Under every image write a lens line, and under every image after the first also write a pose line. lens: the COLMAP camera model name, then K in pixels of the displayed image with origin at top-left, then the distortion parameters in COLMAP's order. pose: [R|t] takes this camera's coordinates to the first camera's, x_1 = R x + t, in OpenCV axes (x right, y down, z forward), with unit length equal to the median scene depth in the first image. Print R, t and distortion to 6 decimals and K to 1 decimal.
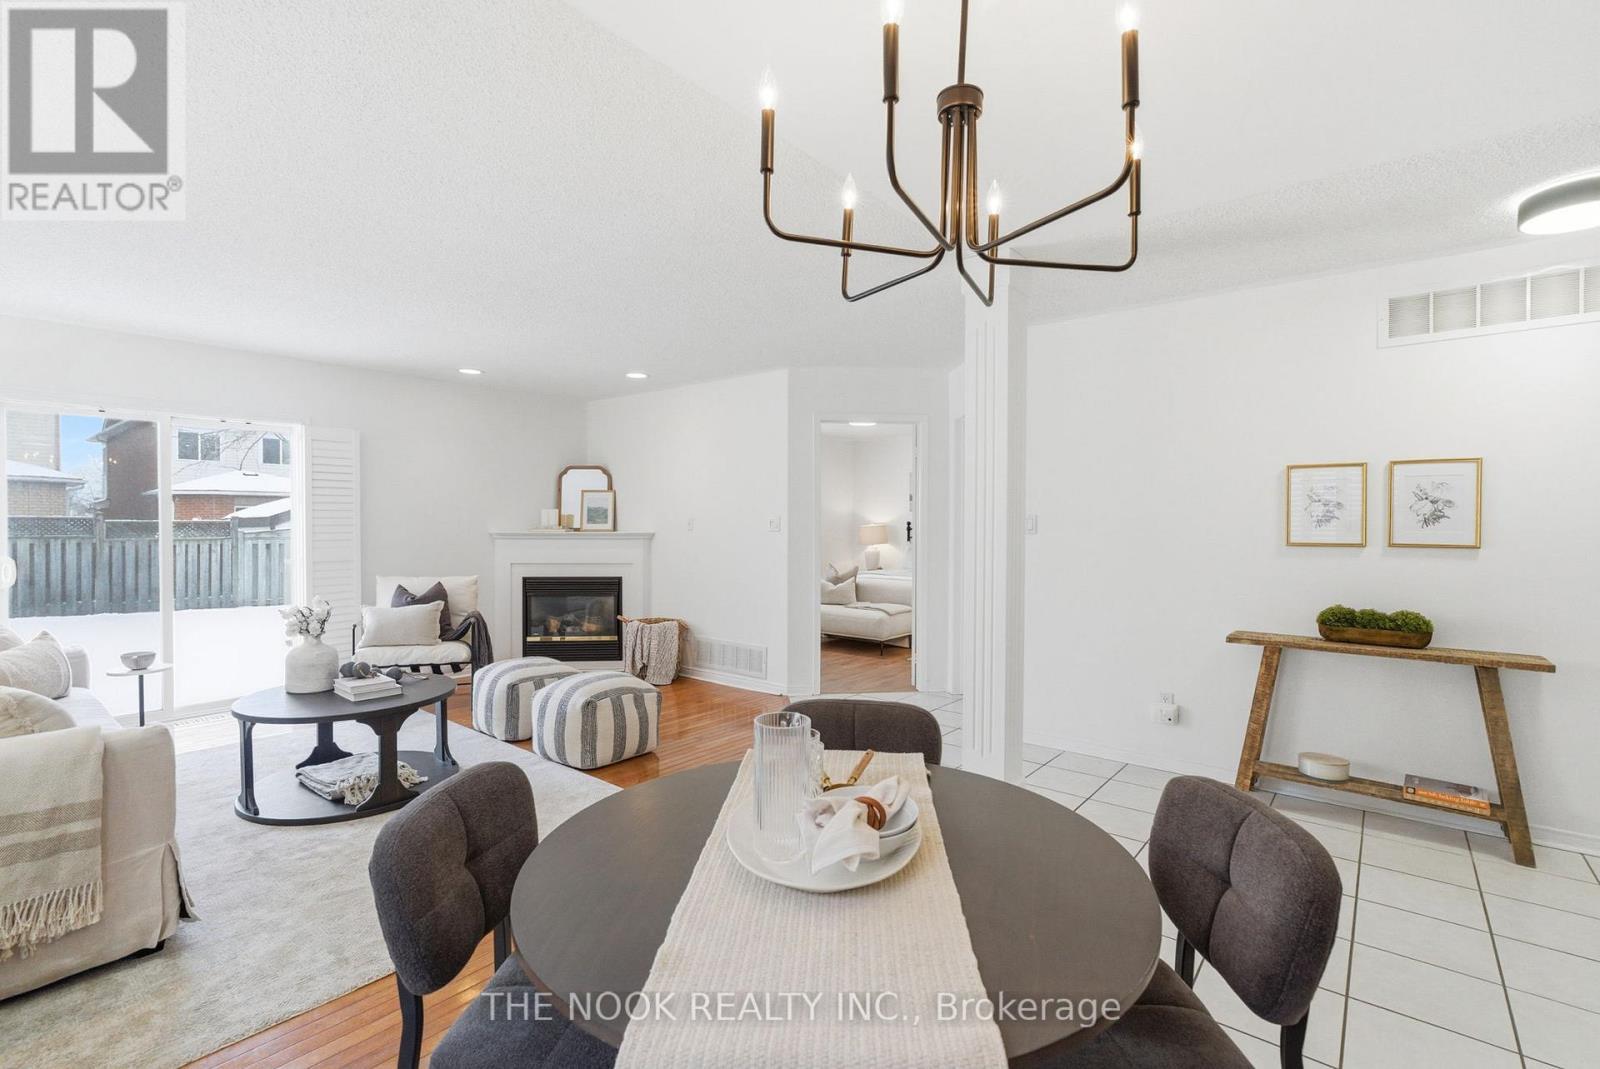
lens RADIAL K [[723.0, 0, 802.0], [0, 723.0, 531.0], [0, 0, 1]] dist [-0.018315, 0.008826]
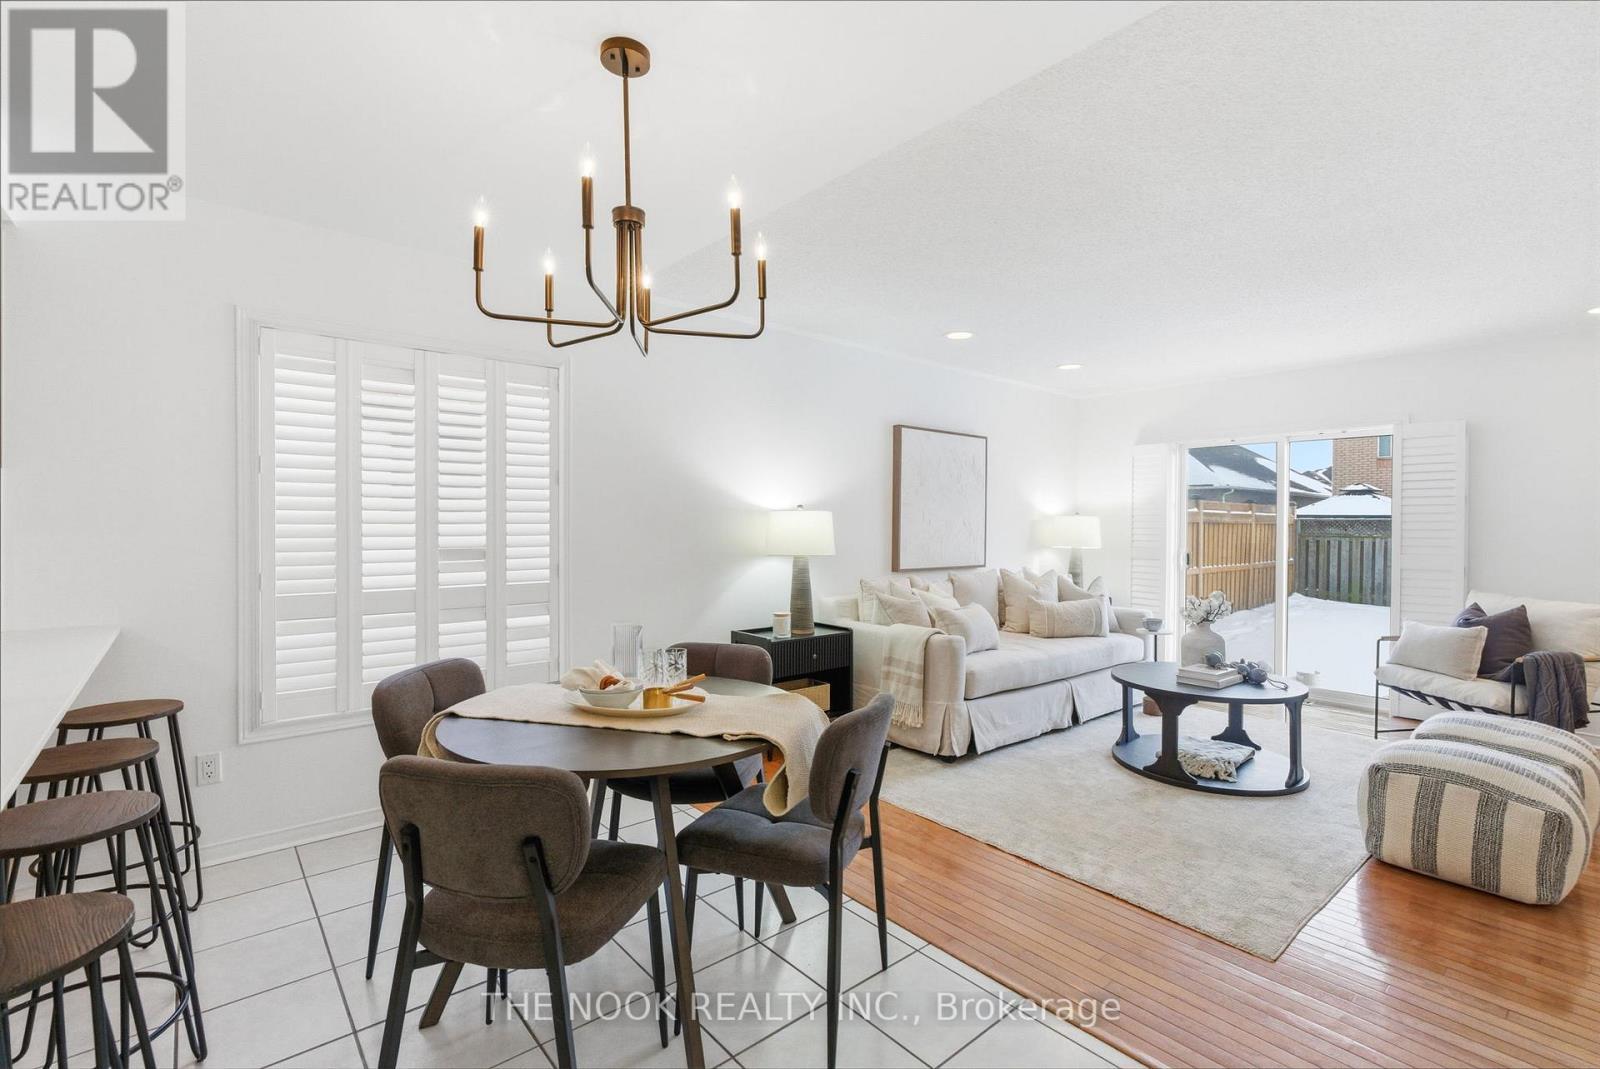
lens RADIAL K [[723.0, 0, 802.0], [0, 723.0, 531.0], [0, 0, 1]] dist [-0.018315, 0.008826]
pose [[-0.184902, 0.006794, -0.982734, 0.371547], [-0.018350, 0.999778, 0.010364, -0.001554], [0.982586, 0.019950, -0.184736, 0.381900]]
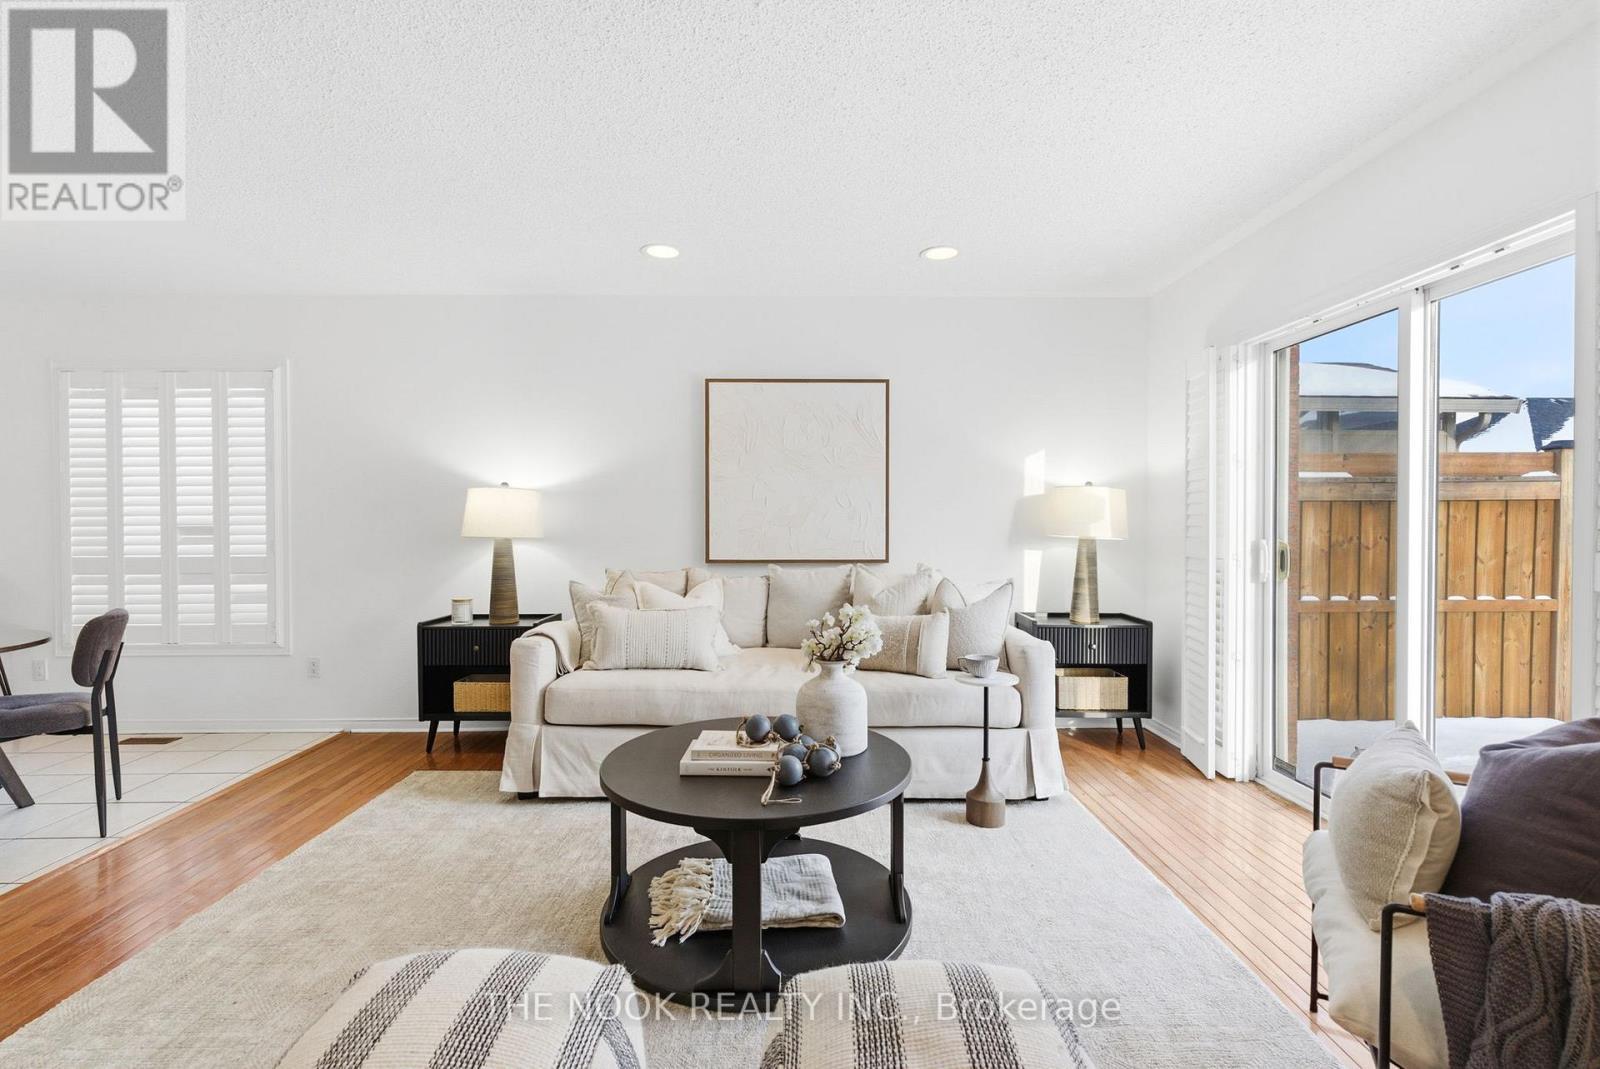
lens RADIAL K [[723.0, 0, 802.0], [0, 723.0, 531.0], [0, 0, 1]] dist [-0.018315, 0.008826]
pose [[-0.764910, 0.002510, -0.644132, -0.164902], [-0.008466, 0.999867, 0.013950, 0.014004], [0.644081, 0.016124, -0.764787, 0.965398]]
